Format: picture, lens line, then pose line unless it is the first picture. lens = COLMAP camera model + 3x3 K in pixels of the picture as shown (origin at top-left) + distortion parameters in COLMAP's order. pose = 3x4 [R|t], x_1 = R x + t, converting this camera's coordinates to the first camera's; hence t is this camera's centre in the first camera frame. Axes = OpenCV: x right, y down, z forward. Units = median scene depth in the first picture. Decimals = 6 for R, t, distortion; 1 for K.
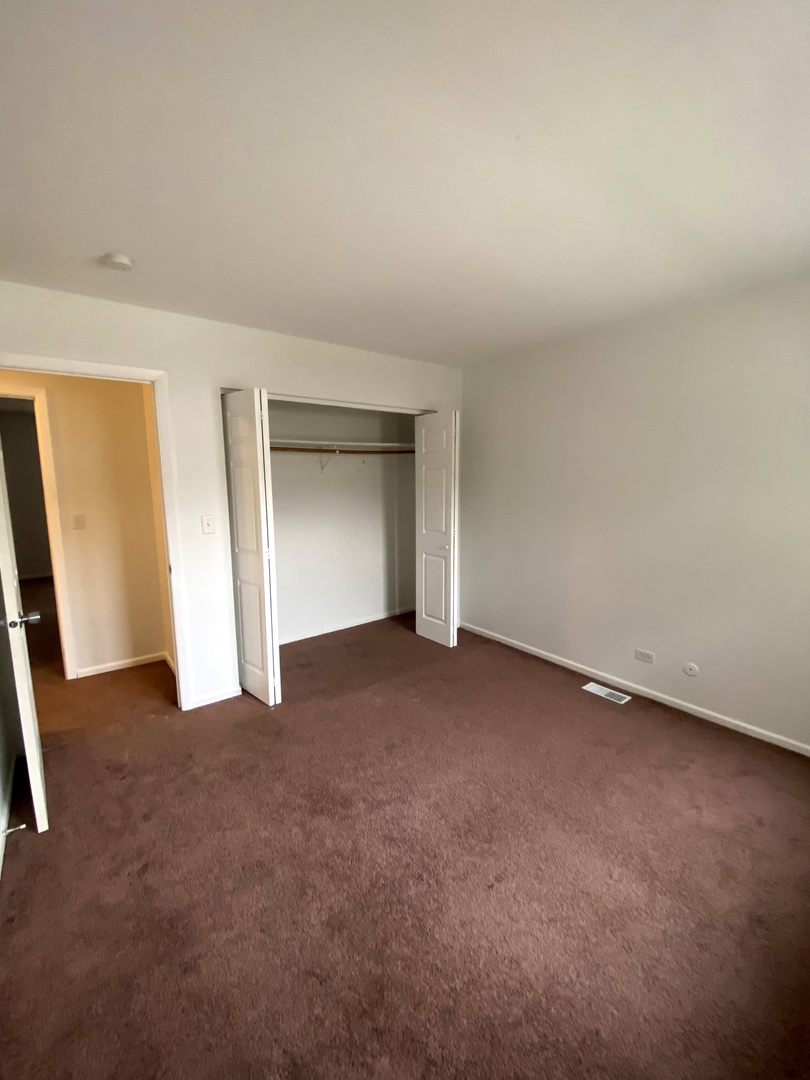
lens RADIAL K [[440.9, 0, 408.9], [0, 440.9, 537.6], [0, 0, 1]] dist [0.021876, -0.024545]
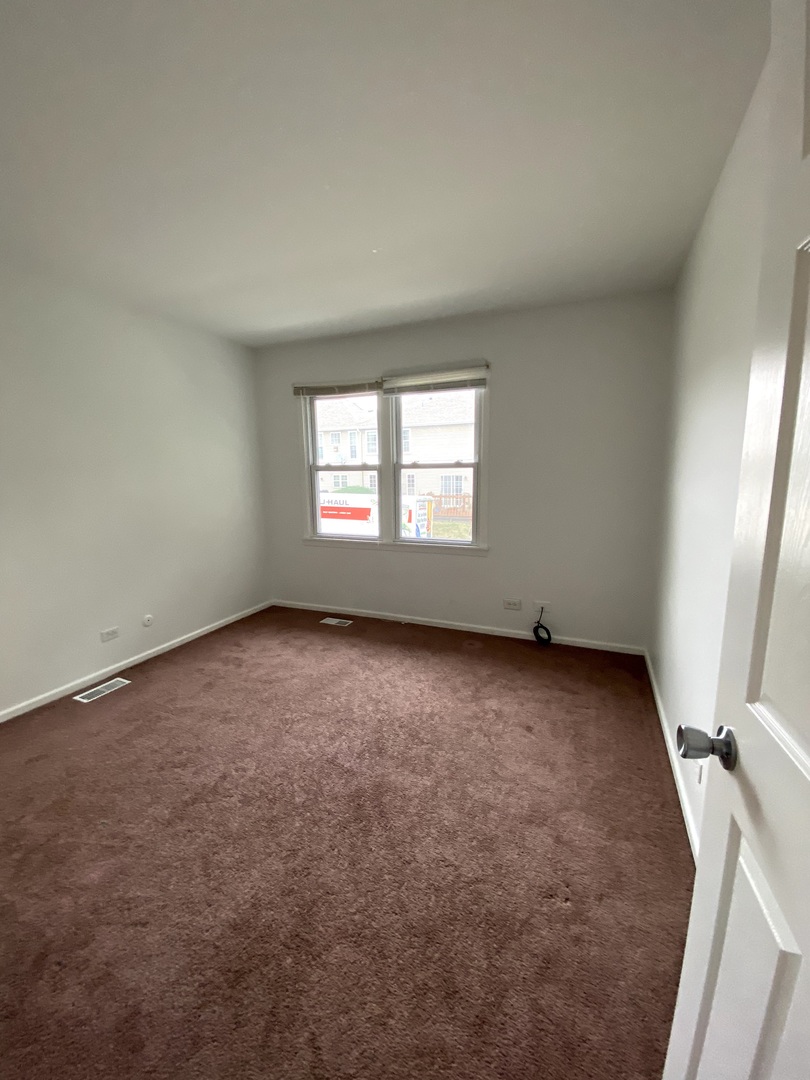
lens RADIAL K [[440.9, 0, 408.9], [0, 440.9, 537.6], [0, 0, 1]] dist [0.021876, -0.024545]
pose [[-0.494888, -0.130359, 0.859123, -0.680755], [0.128246, 0.966899, 0.220587, -0.083760], [-0.859441, 0.219345, -0.461789, 0.897770]]
